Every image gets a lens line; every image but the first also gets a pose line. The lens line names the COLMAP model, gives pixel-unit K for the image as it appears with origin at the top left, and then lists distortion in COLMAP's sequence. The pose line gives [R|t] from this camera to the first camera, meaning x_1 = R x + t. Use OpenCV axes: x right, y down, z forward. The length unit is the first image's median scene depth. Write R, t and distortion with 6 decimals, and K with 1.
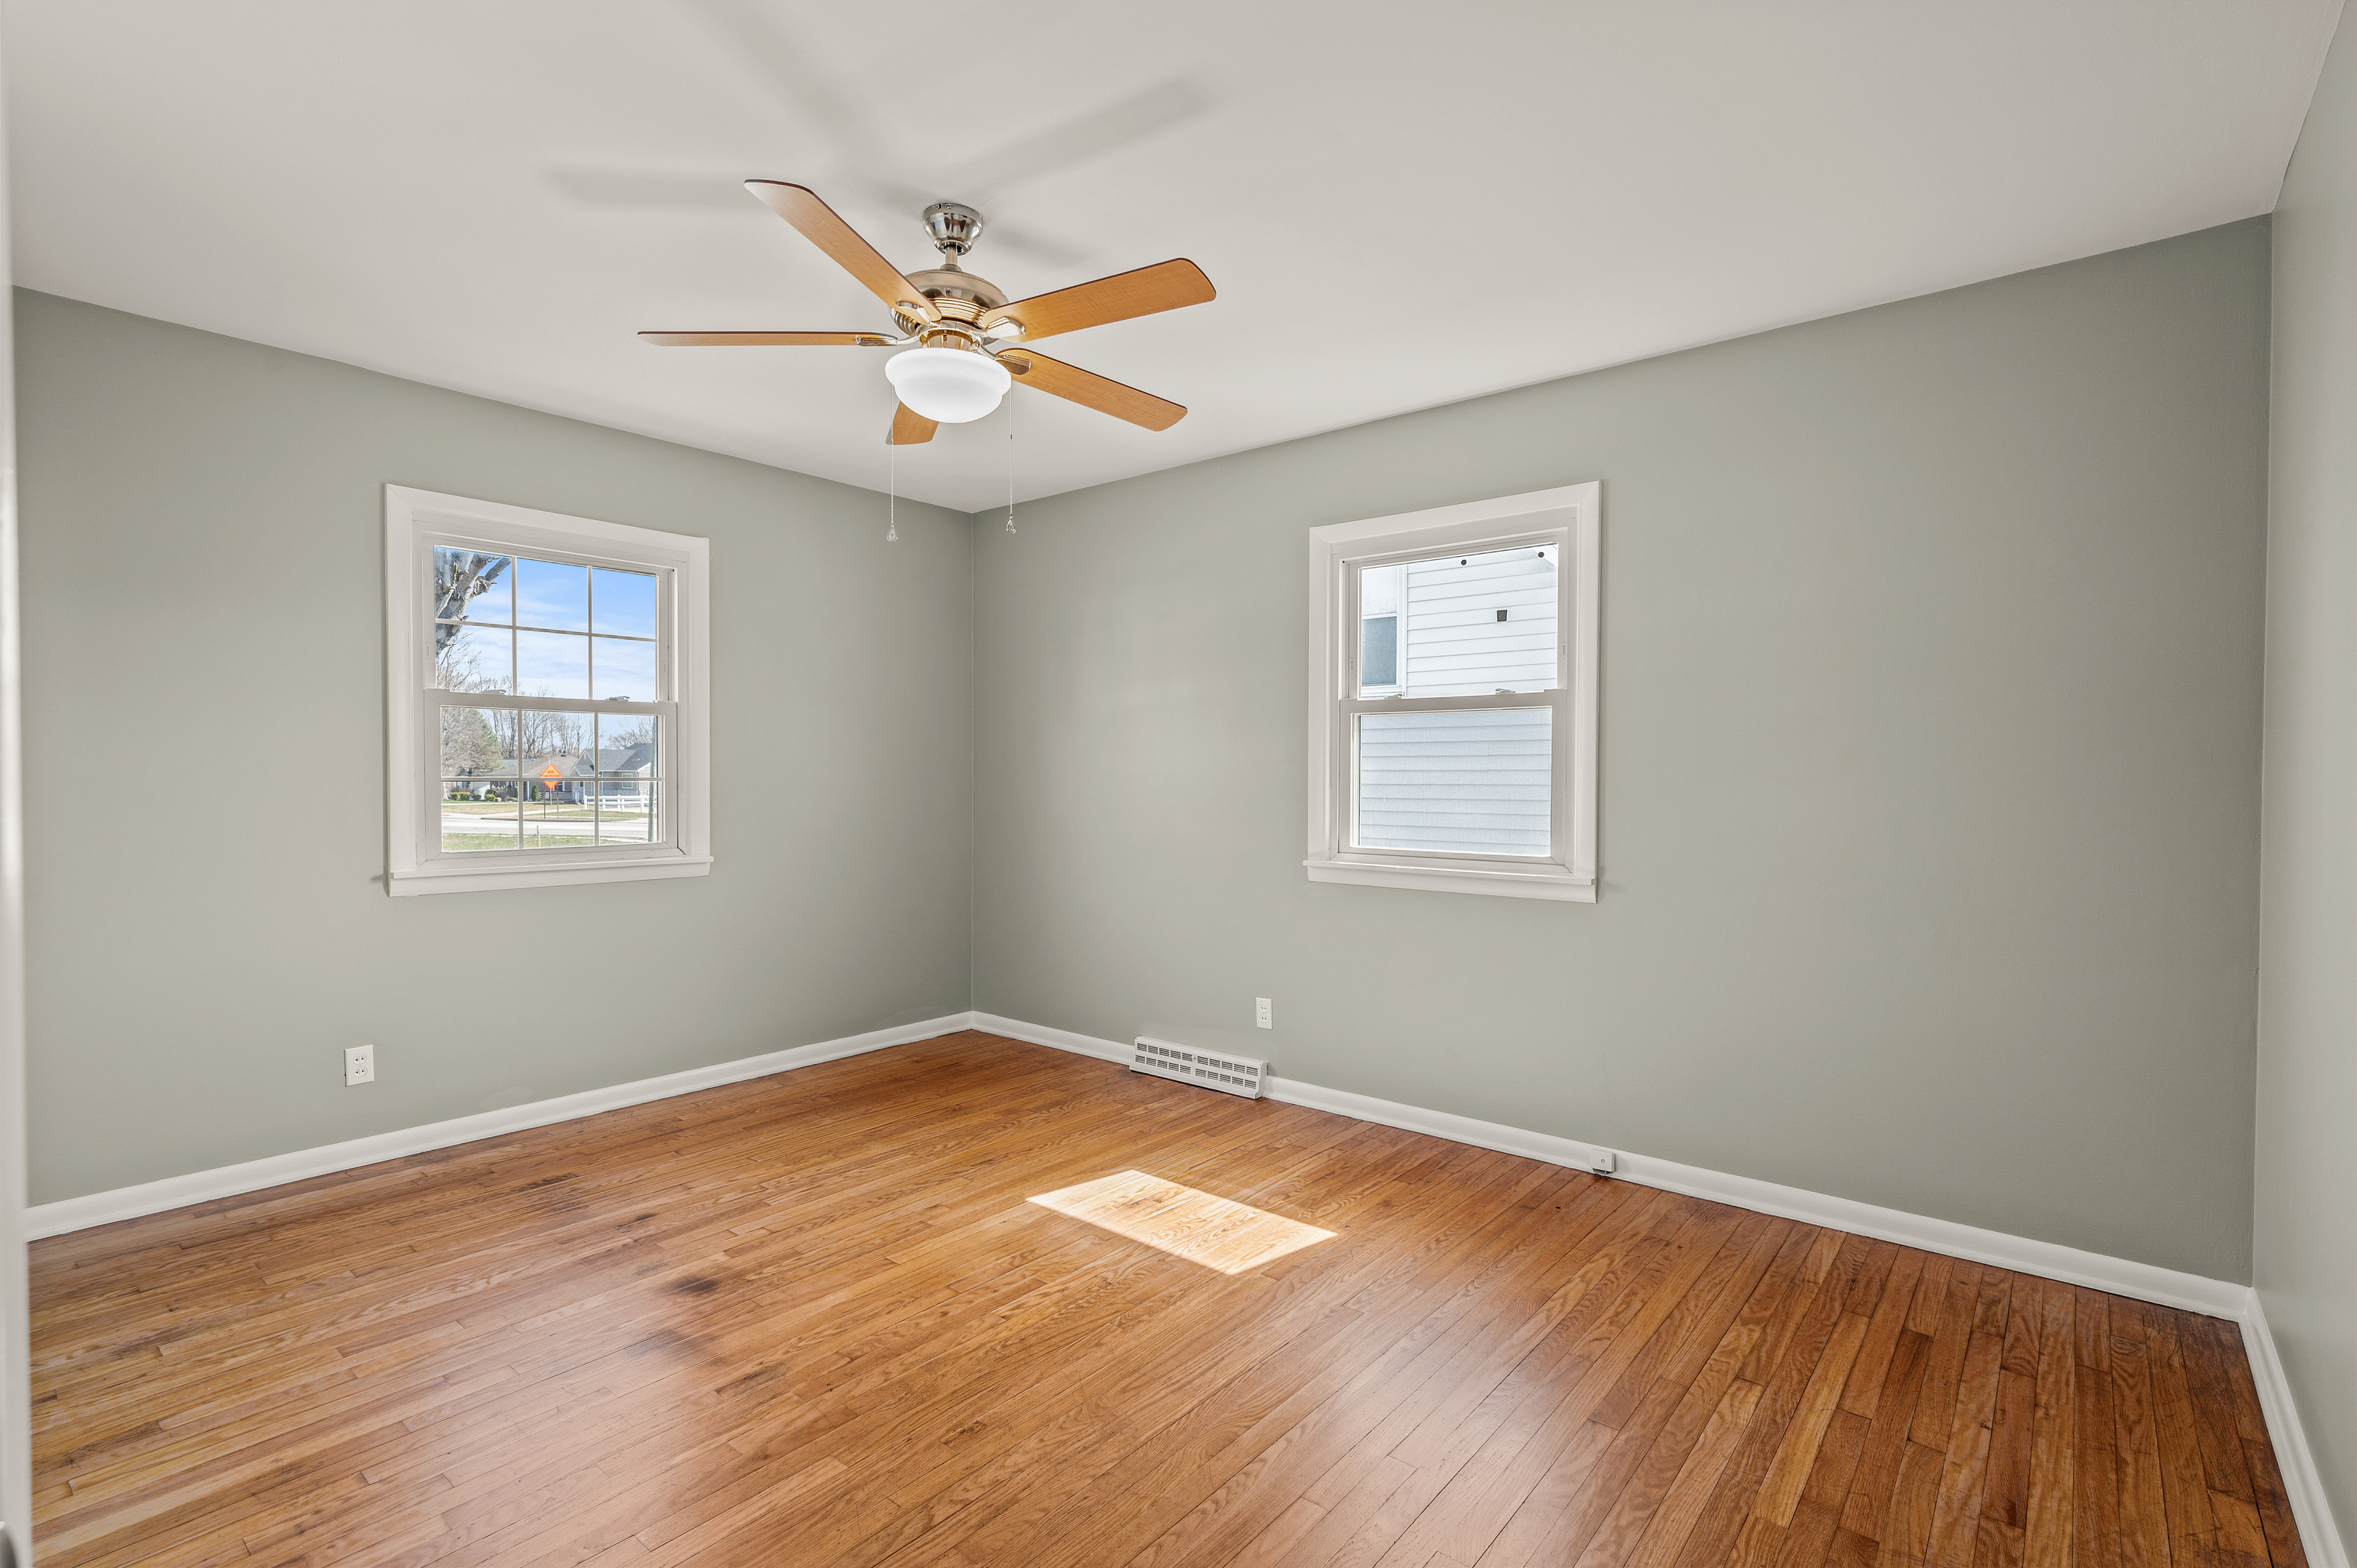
lens RADIAL K [[1059.1, 0, 1193.4], [0, 1059.1, 789.9], [0, 0, 1]] dist [0.002549, -0.001775]
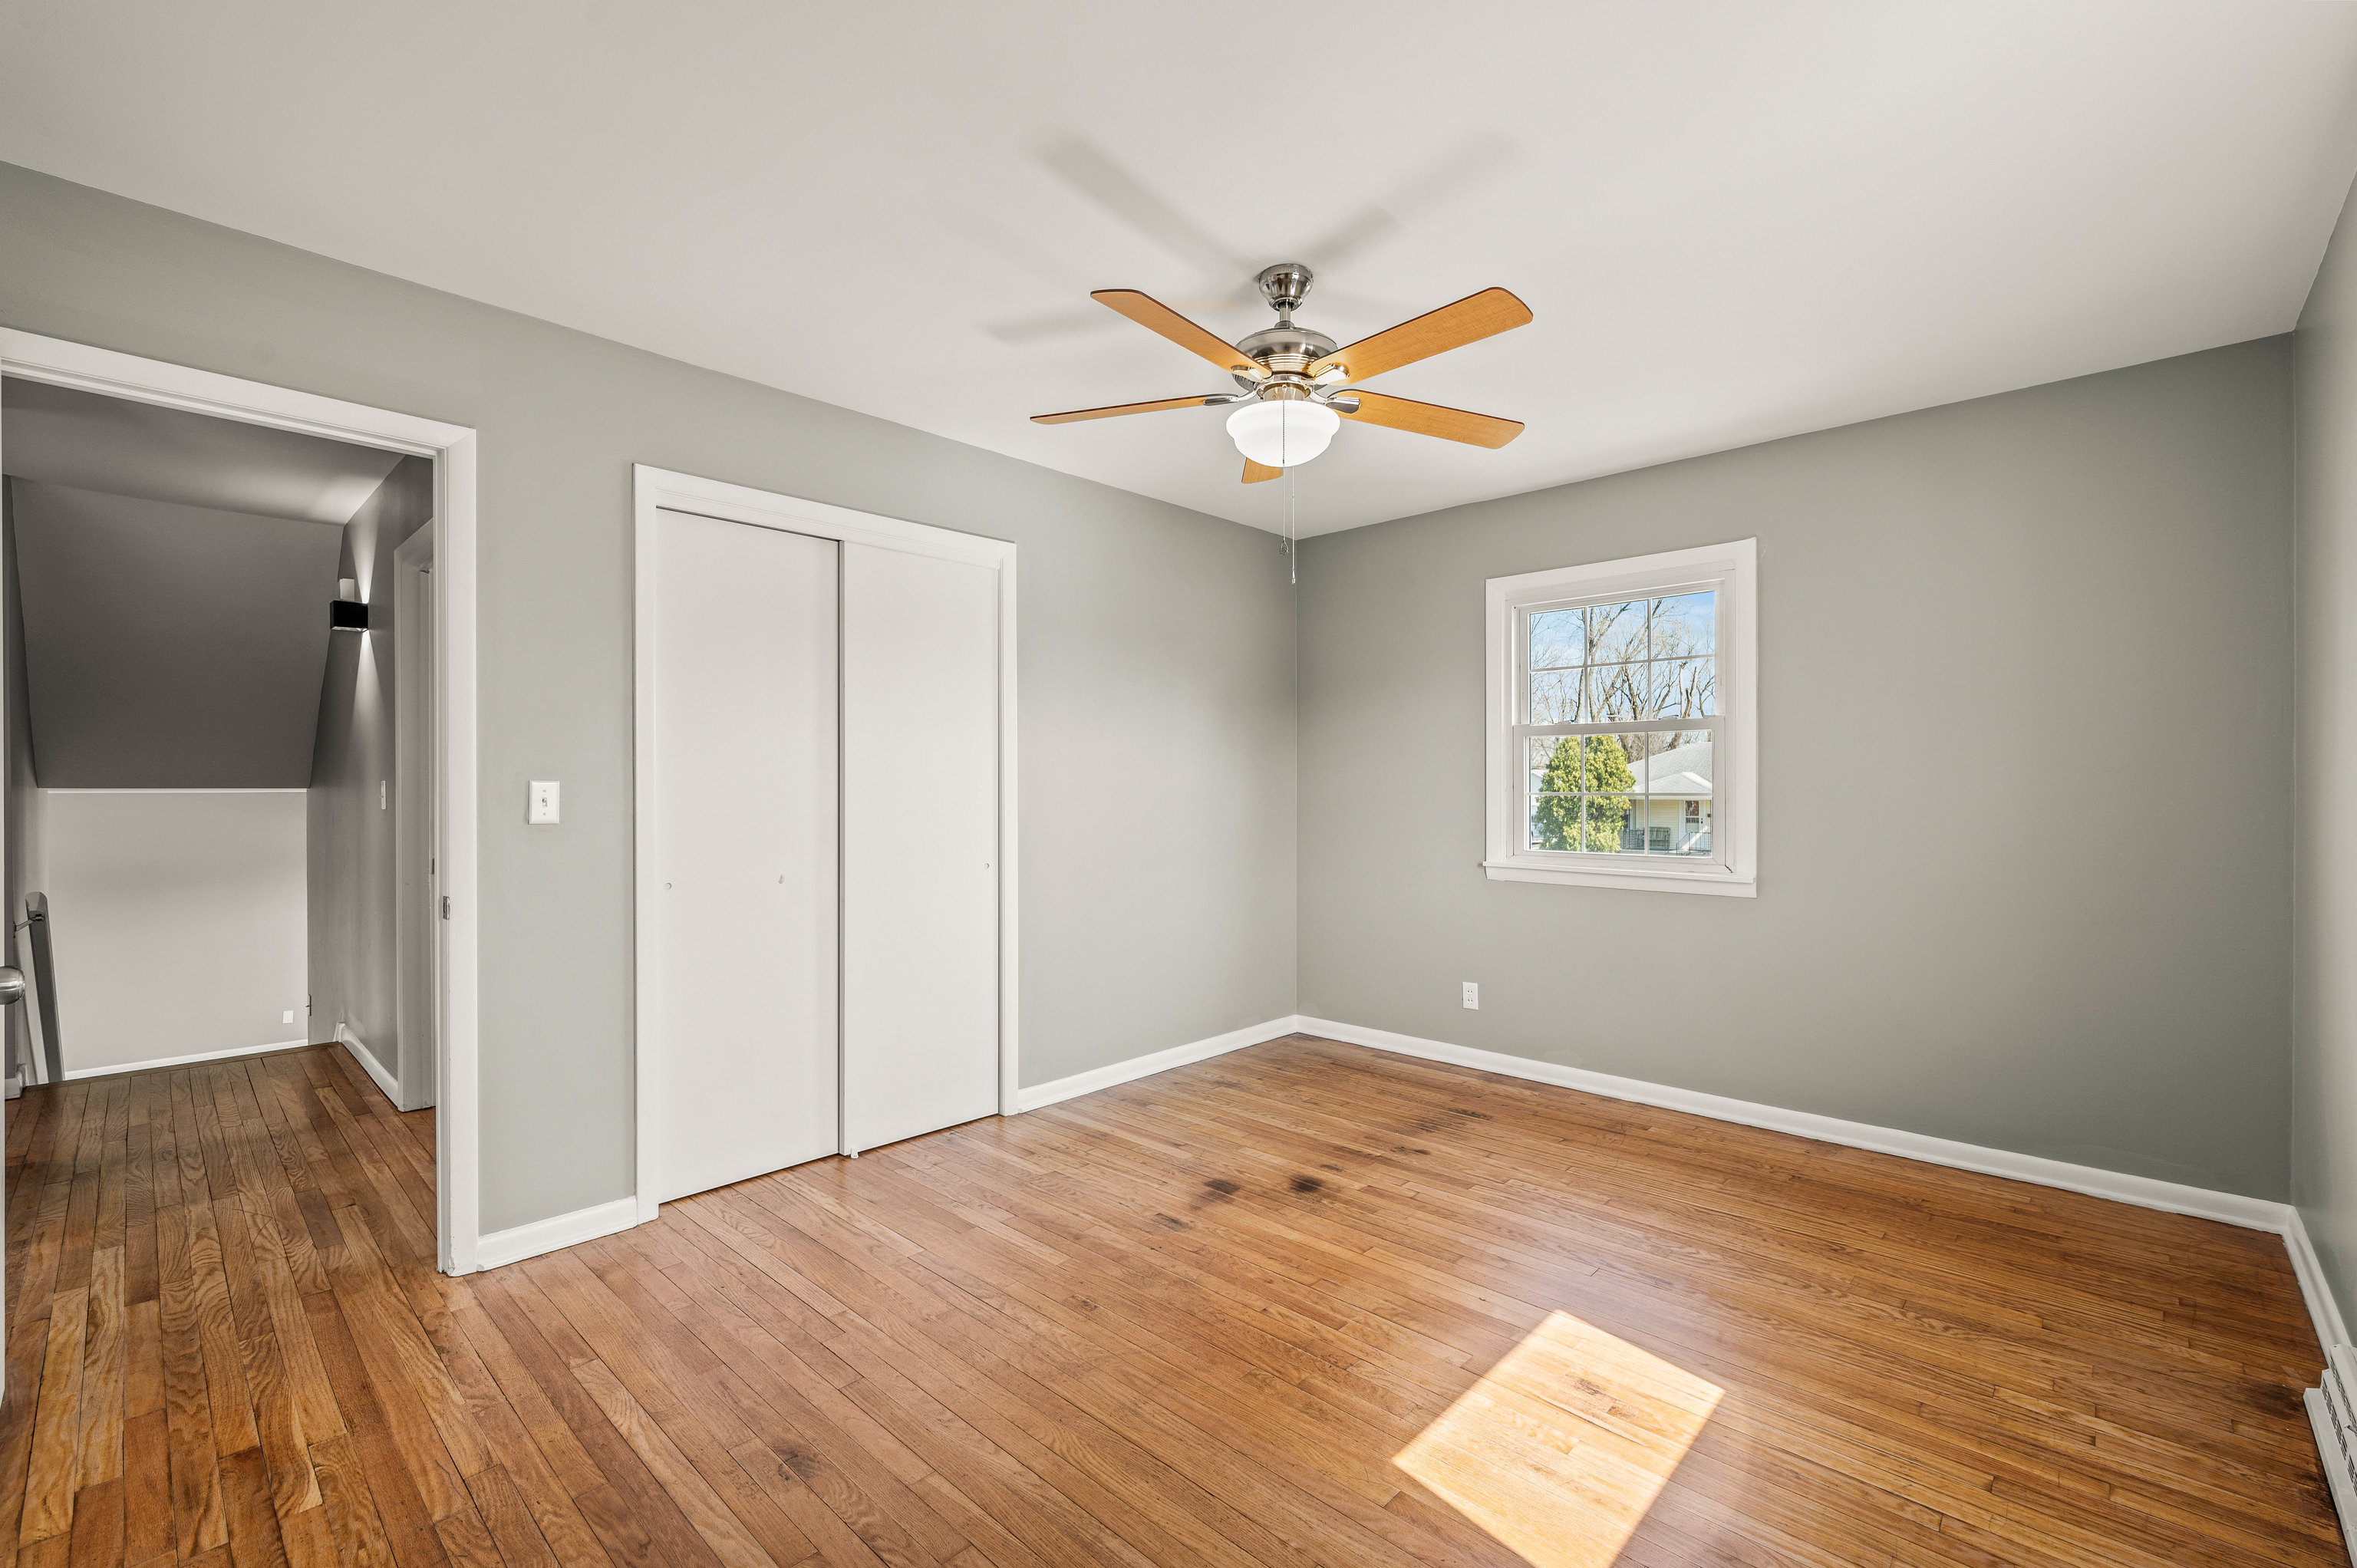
lens RADIAL K [[996.4, 0, 1158.1], [0, 996.4, 793.4], [0, 0, 1]] dist [-0.007025, 0.000580]
pose [[-0.063525, 0.003358, -0.997975, 0.588522], [-0.014666, 0.999883, 0.004298, -0.009798], [0.997872, 0.014910, -0.063468, 0.696432]]
